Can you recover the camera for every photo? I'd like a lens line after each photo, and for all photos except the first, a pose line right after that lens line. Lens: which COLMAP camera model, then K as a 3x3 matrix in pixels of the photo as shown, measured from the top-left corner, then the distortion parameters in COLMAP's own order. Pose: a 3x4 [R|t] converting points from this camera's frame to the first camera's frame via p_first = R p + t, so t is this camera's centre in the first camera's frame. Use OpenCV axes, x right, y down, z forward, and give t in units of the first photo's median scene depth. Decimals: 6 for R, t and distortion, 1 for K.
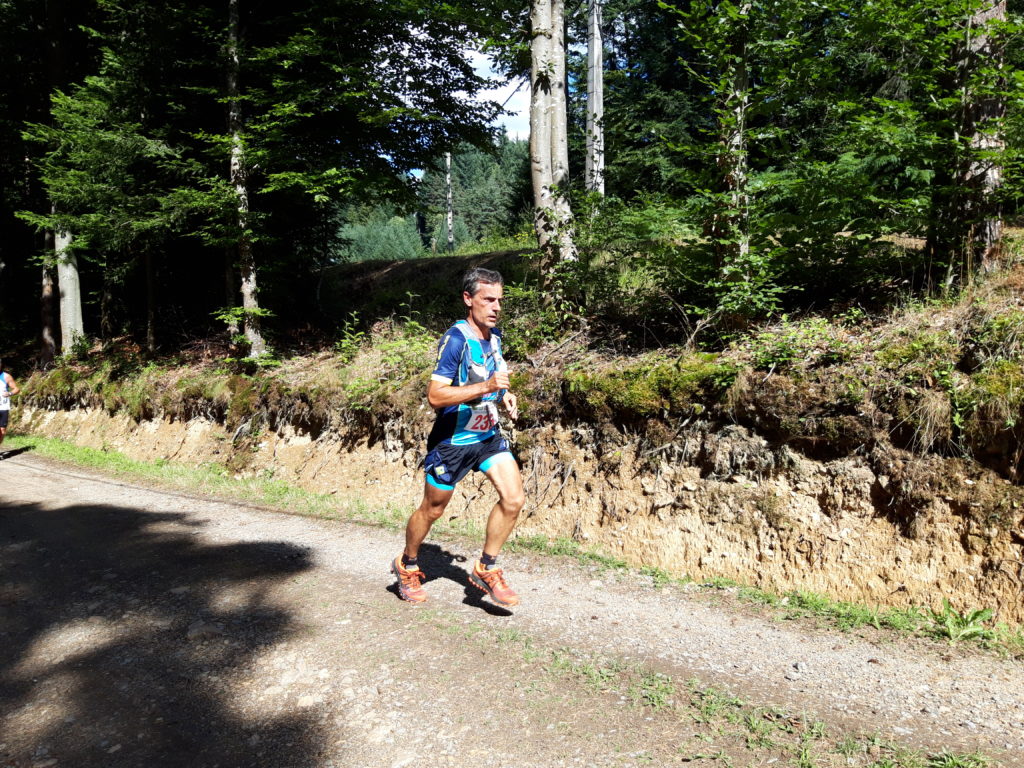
lens RADIAL K [[838.7, 0, 507.4], [0, 838.7, 383.5], [0, 0, 1]] dist [0.091154, -0.186769]
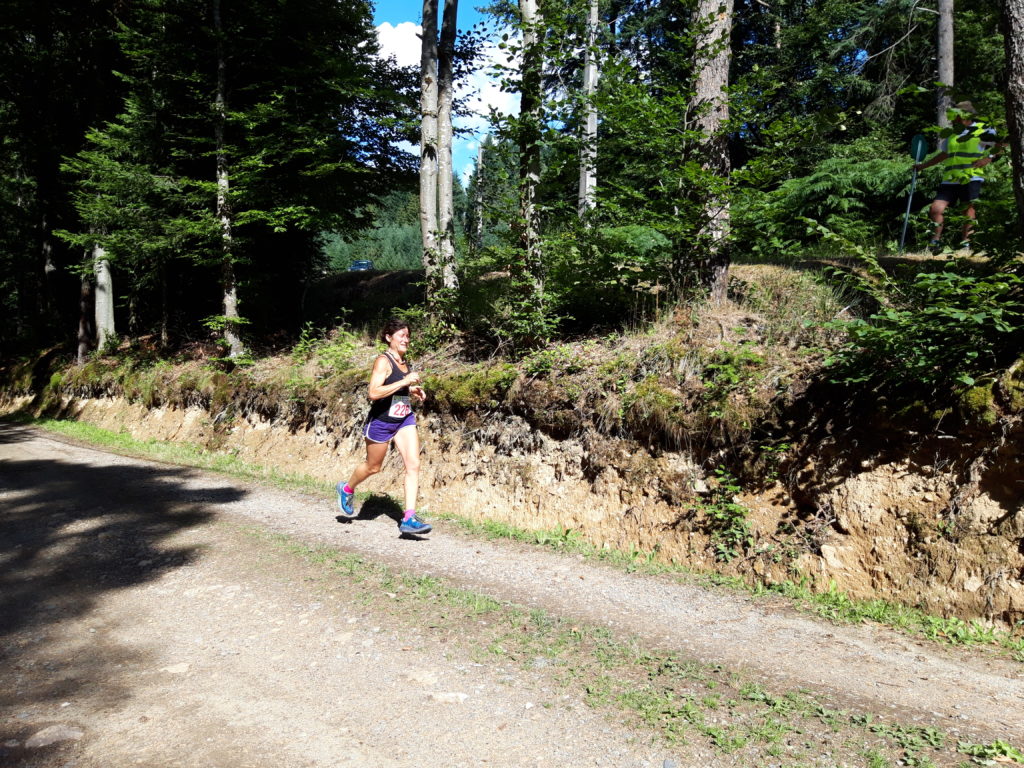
lens RADIAL K [[838.7, 0, 510.2], [0, 838.7, 379.9], [0, 0, 1]] dist [0.091154, -0.186769]
pose [[0.998136, 0.021562, -0.057101, 0.248593], [-0.021817, 0.999755, -0.003853, -0.003381], [0.057004, 0.005092, 0.998361, -0.283185]]
